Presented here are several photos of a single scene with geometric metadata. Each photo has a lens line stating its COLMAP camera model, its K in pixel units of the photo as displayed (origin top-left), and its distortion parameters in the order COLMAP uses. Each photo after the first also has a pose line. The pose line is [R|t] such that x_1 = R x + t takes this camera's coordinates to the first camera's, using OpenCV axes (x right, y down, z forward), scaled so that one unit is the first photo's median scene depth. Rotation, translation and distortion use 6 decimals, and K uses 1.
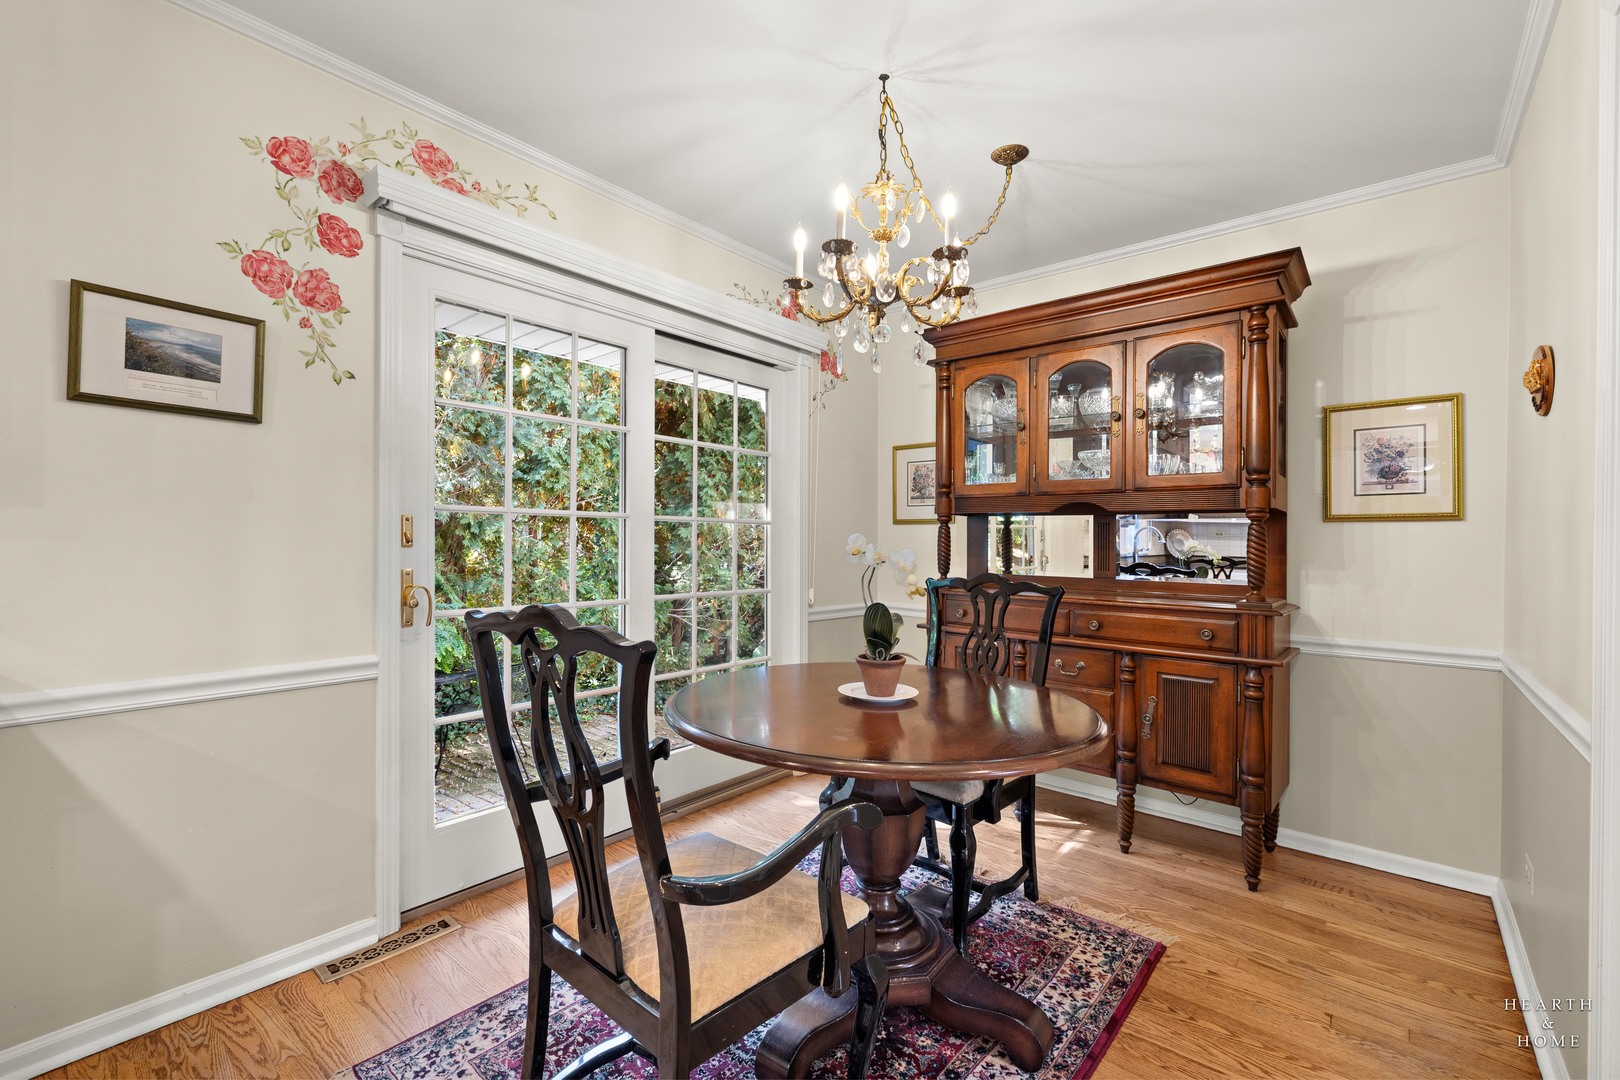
lens RADIAL K [[691.6, 0, 810.0], [0, 691.6, 540.0], [0, 0, 1]] dist [-0.000522, -0.000062]
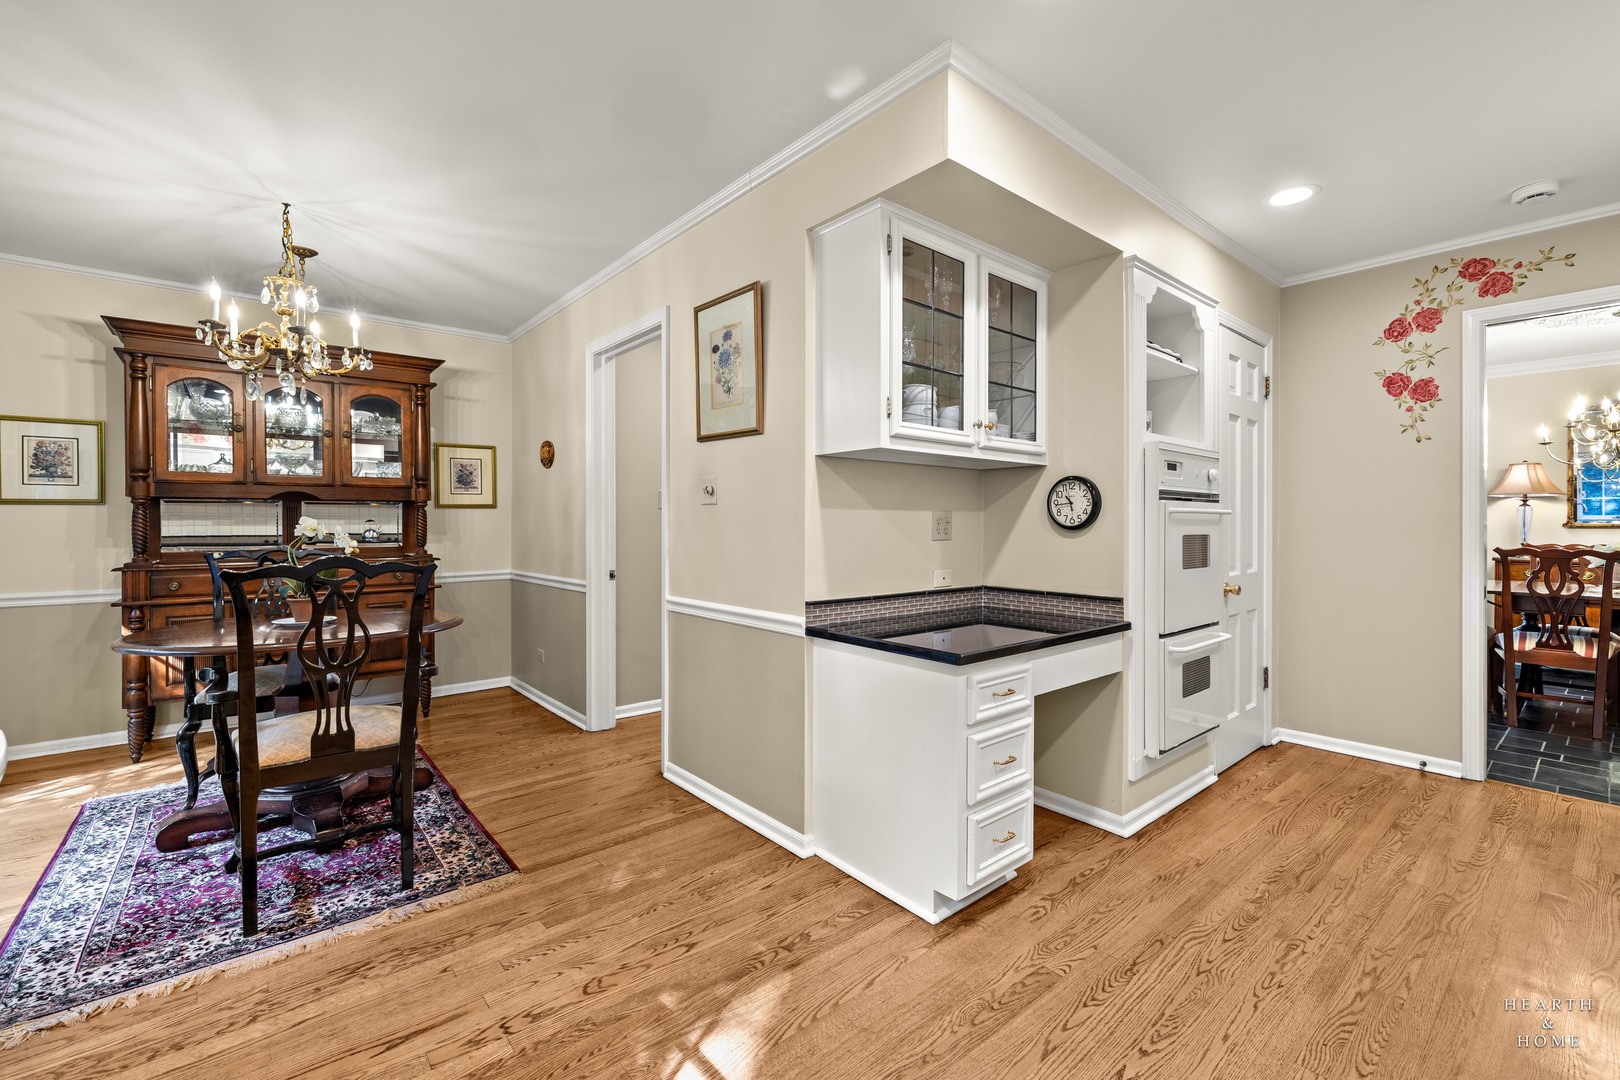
lens RADIAL K [[680.7, 0, 809.1], [0, 680.7, 518.5], [0, 0, 1]] dist [-0.000651, -0.000037]
pose [[0.171090, -0.007957, 0.985223, -0.828237], [0.005232, 0.999961, 0.007167, -0.007338], [-0.985242, 0.003928, 0.171125, -0.244232]]
